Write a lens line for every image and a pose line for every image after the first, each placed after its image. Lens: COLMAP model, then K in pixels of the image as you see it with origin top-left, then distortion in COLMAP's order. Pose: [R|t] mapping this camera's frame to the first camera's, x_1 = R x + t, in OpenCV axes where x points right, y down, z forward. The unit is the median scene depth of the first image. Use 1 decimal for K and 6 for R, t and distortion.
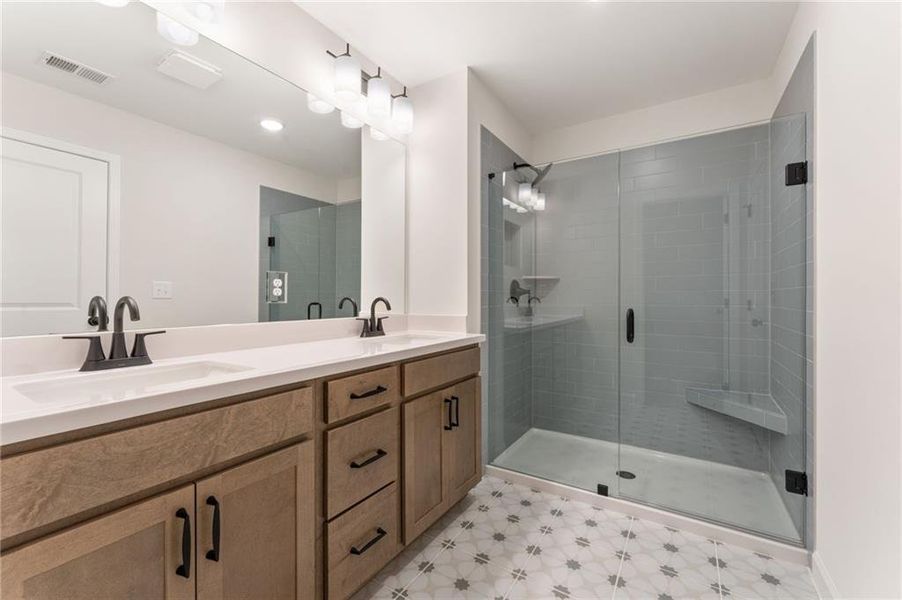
lens RADIAL K [[372.3, 0, 450.5], [0, 372.3, 298.0], [0, 0, 1]] dist [0.000767, -0.000698]
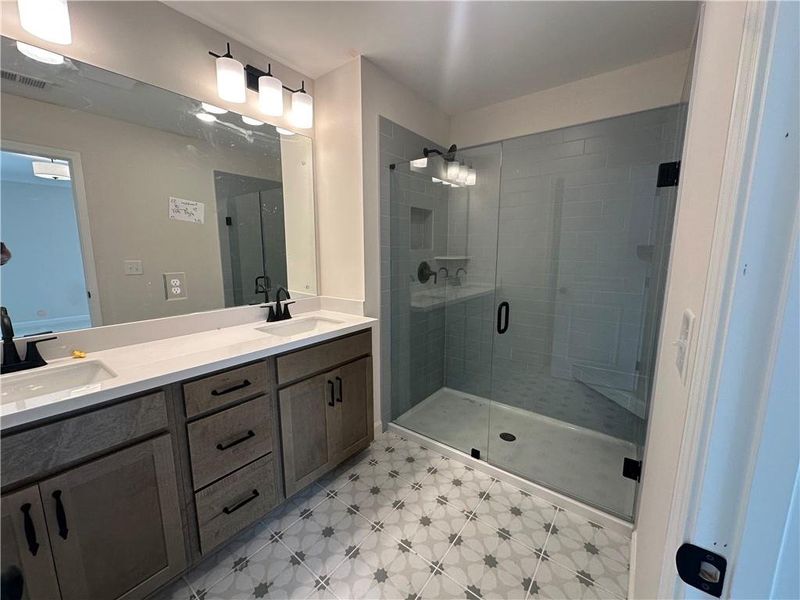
lens RADIAL K [[319.7, 0, 396.7], [0, 319.7, 300.1], [0, 0, 1]] dist [-0.002765, 0.000984]
pose [[0.995915, 0.012207, -0.089463, 0.273563], [0.001370, 0.988662, 0.150153, -0.120921], [0.090282, -0.149662, 0.984607, 0.073648]]
